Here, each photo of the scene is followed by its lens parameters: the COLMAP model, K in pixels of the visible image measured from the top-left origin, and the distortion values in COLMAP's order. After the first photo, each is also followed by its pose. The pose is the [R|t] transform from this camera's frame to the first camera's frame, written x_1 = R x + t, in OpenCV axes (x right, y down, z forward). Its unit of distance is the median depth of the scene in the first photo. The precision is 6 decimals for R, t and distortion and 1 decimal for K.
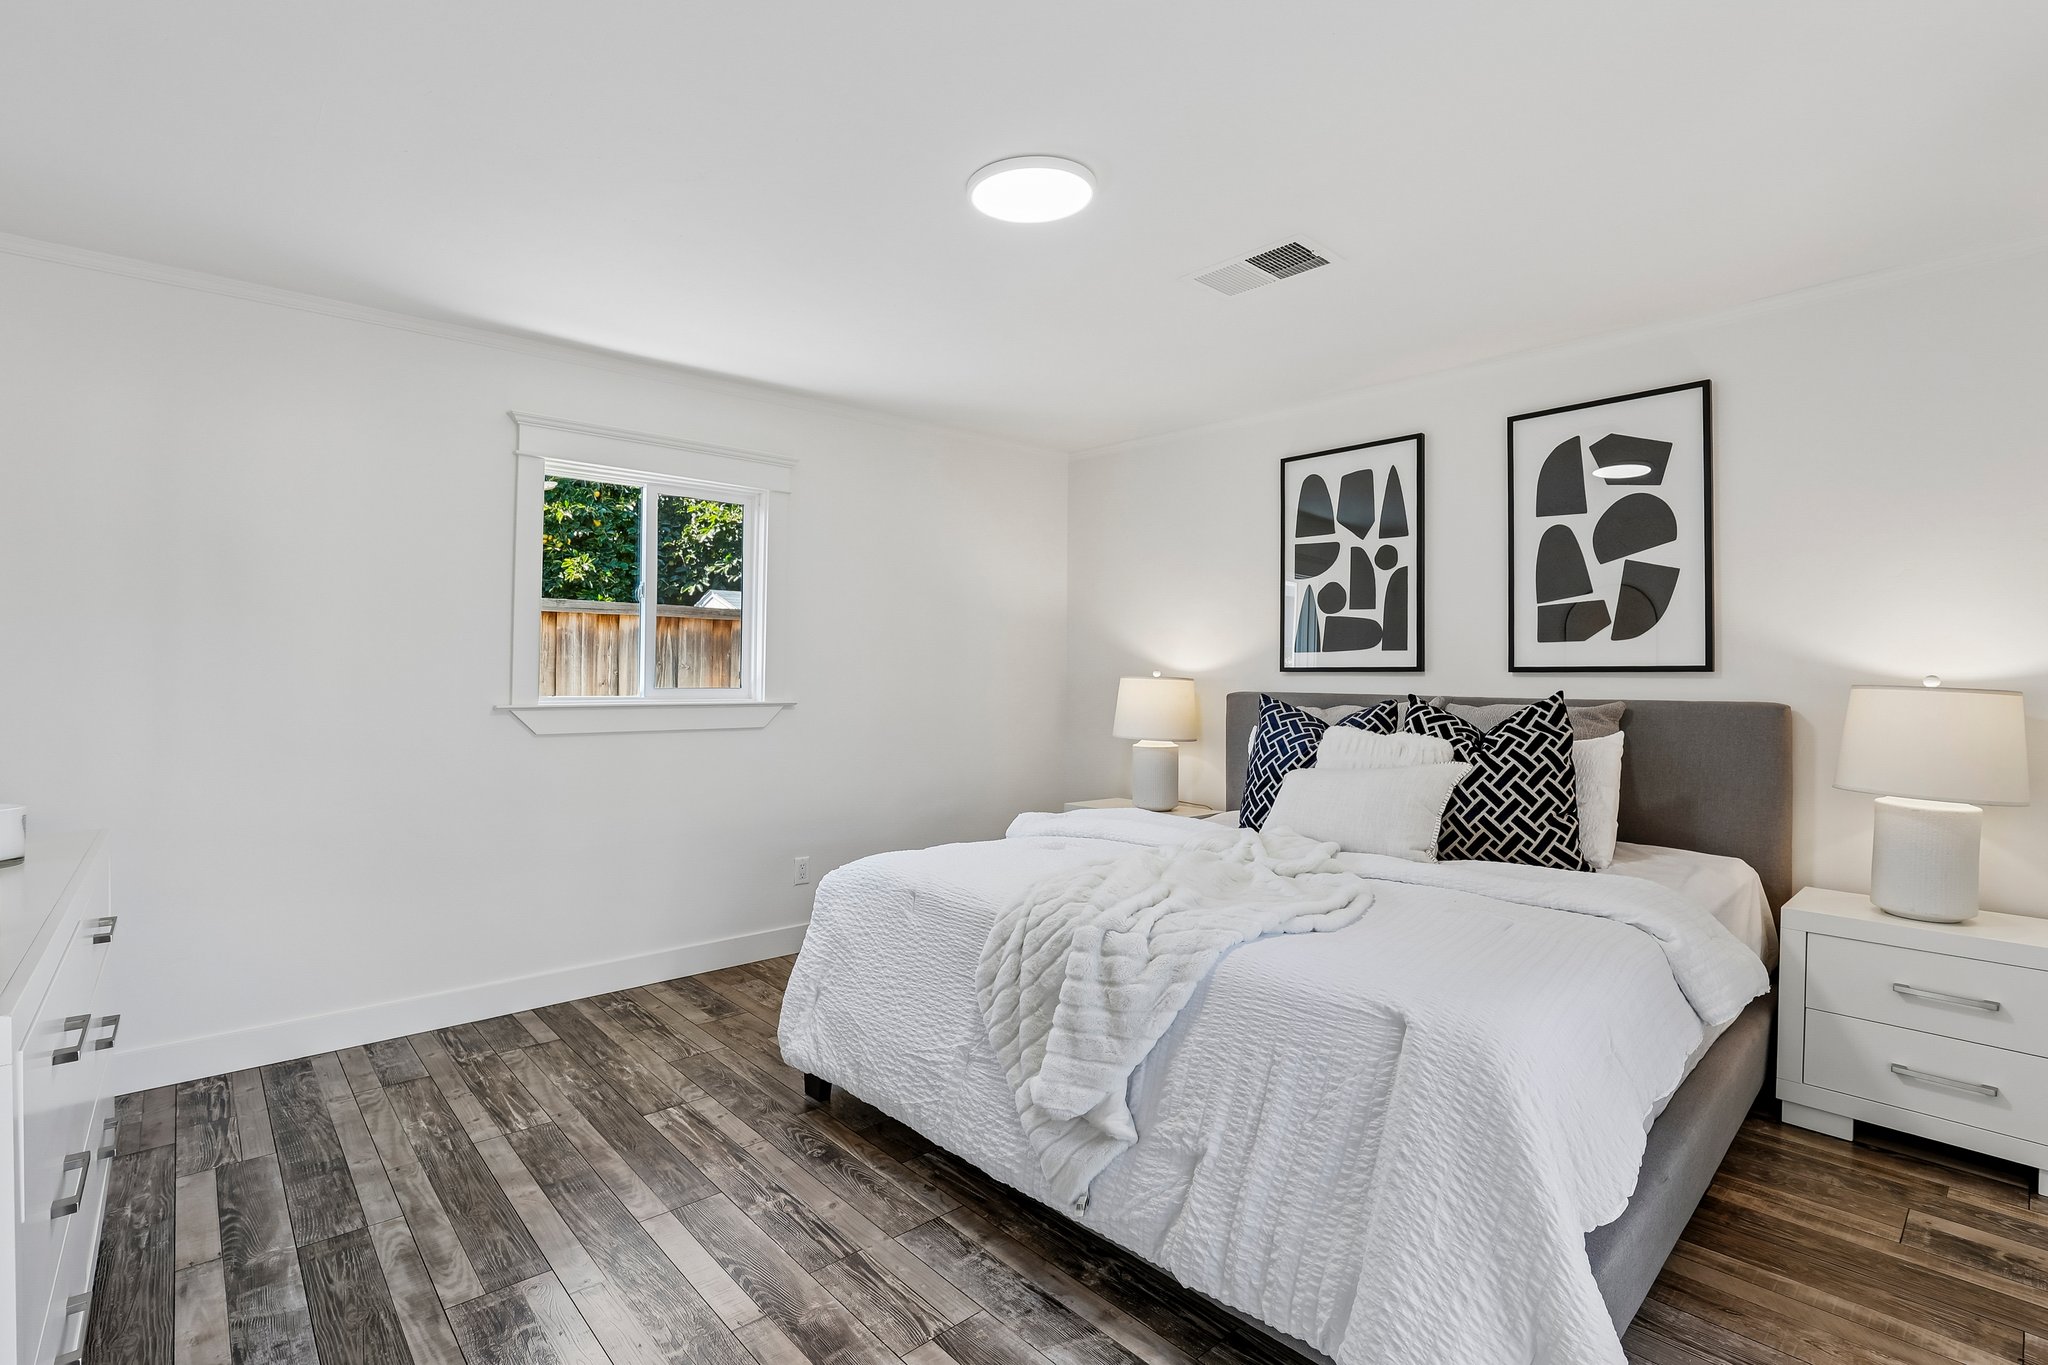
lens RADIAL K [[945.3, 0, 1026.9], [0, 945.3, 665.7], [0, 0, 1]] dist [-0.037013, 0.008034]
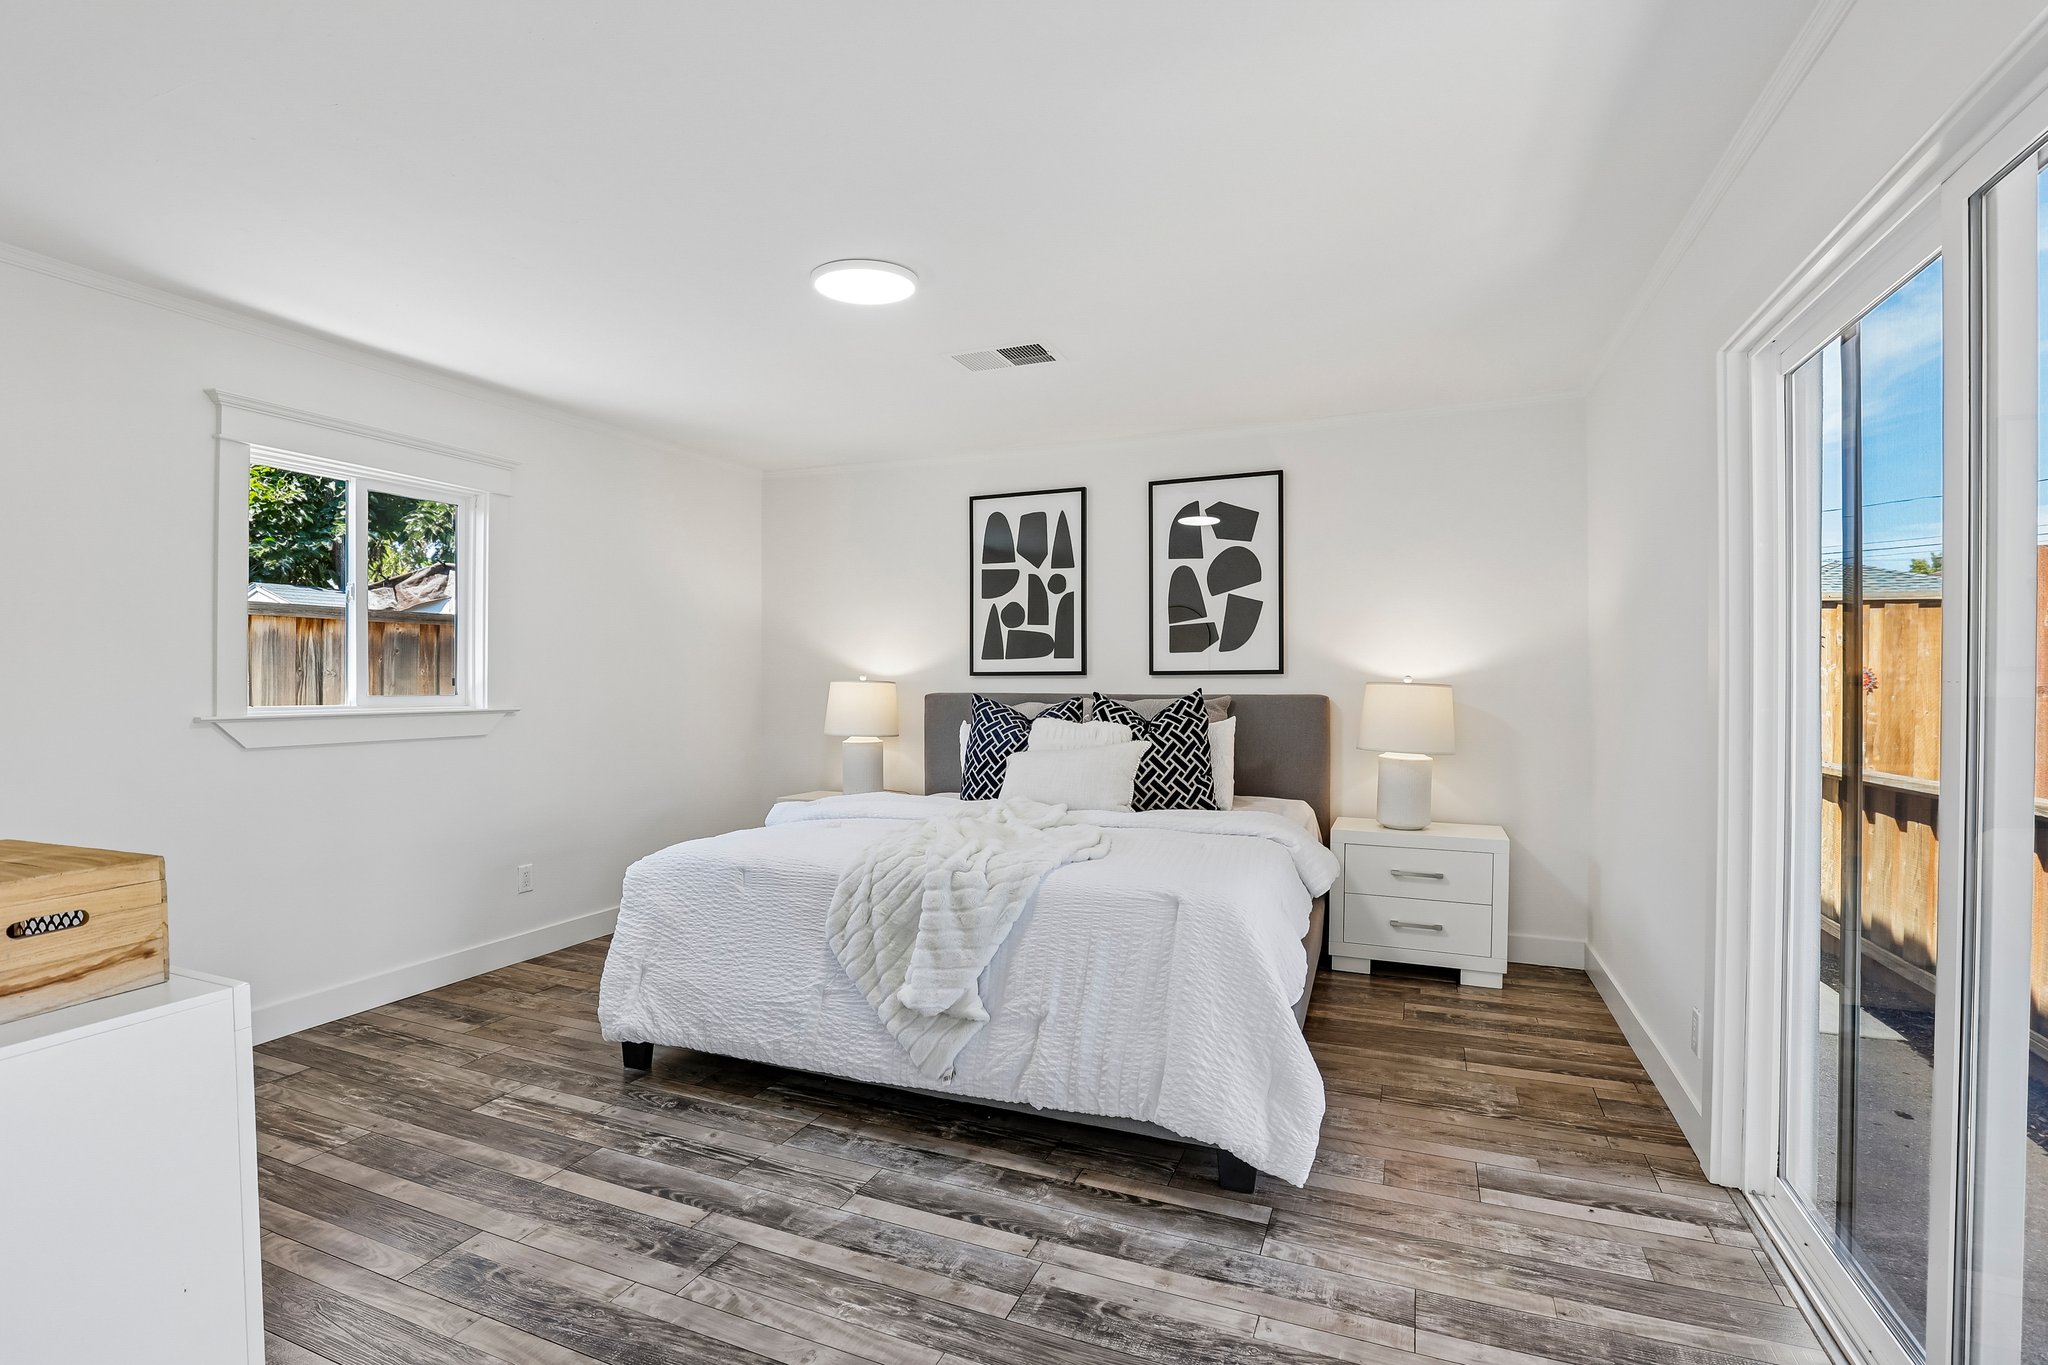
lens RADIAL K [[945.3, 0, 1016.5], [0, 945.3, 685.8], [0, 0, 1]] dist [-0.037013, 0.008034]
pose [[0.906345, -0.009117, 0.422439, -0.278586], [0.002348, 0.999860, 0.016539, -0.000535], [-0.422531, -0.013998, 0.906240, -0.165114]]
